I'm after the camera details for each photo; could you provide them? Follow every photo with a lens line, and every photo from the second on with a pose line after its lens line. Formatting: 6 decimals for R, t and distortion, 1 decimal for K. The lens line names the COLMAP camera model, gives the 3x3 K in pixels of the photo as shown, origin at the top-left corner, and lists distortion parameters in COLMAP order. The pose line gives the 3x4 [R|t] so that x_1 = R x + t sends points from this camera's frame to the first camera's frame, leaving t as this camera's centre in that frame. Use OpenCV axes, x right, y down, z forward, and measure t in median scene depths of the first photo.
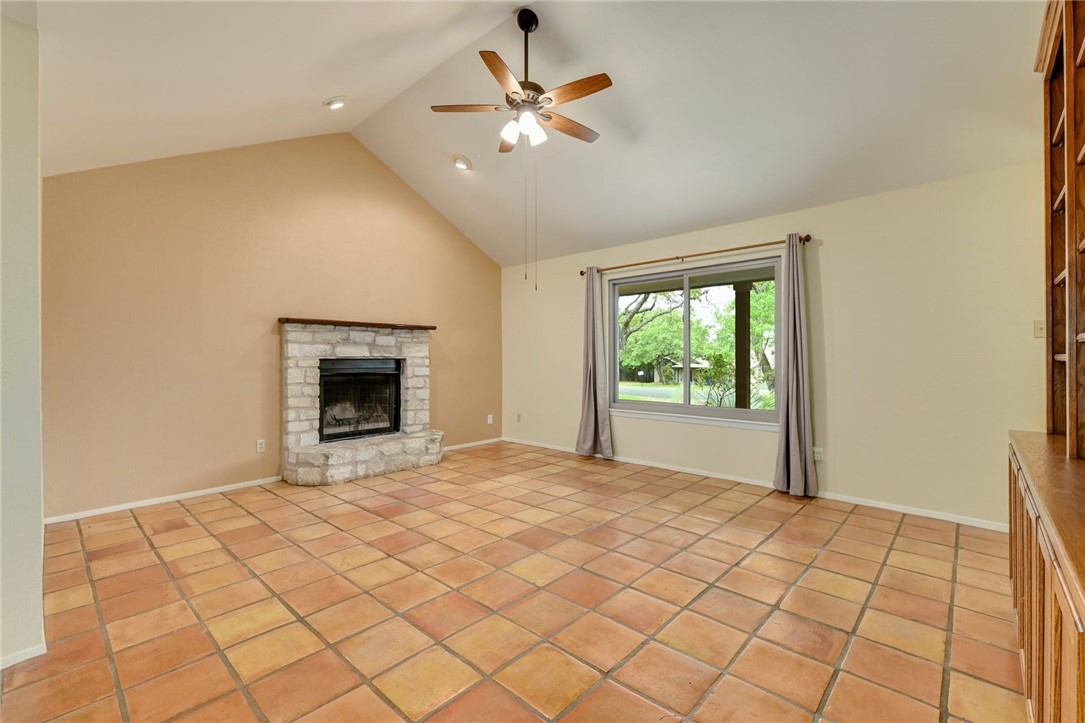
lens RADIAL K [[470.8, 0, 546.5], [0, 470.8, 357.2], [0, 0, 1]] dist [-0.000555, -0.000260]
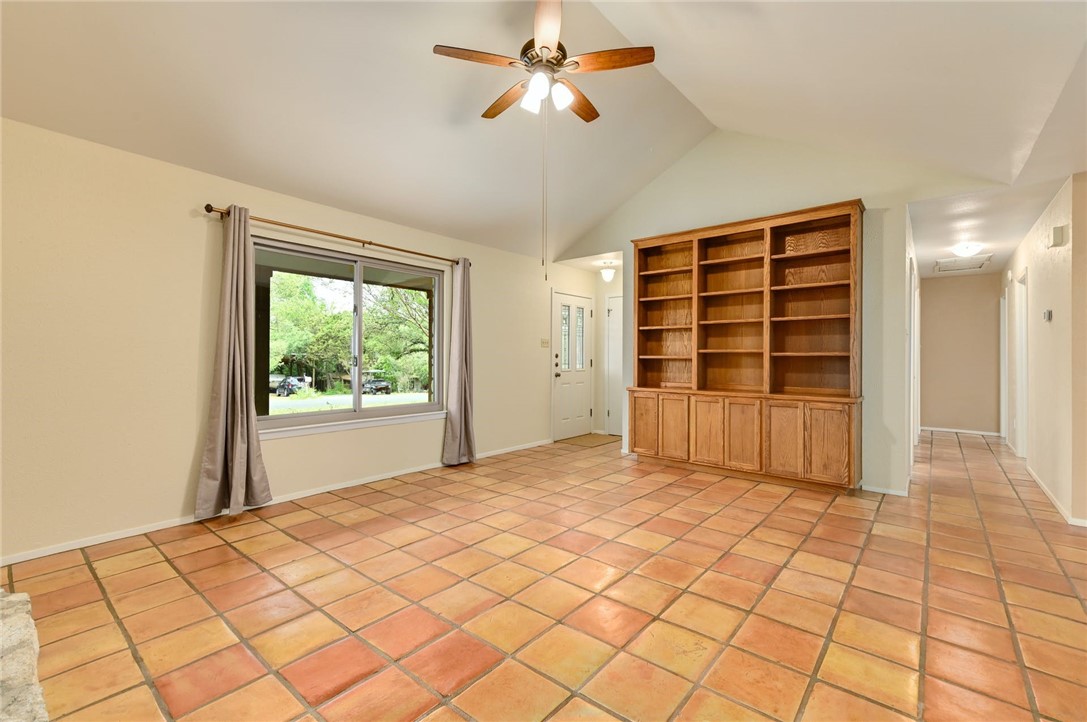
lens RADIAL K [[471.6, 0, 547.7], [0, 471.6, 357.3], [0, 0, 1]] dist [-0.000555, -0.000260]
pose [[-0.044045, -0.001430, 0.999029, -0.848565], [-0.003133, 0.999994, 0.001294, 0.003889], [-0.999025, -0.003073, -0.044049, 0.951584]]
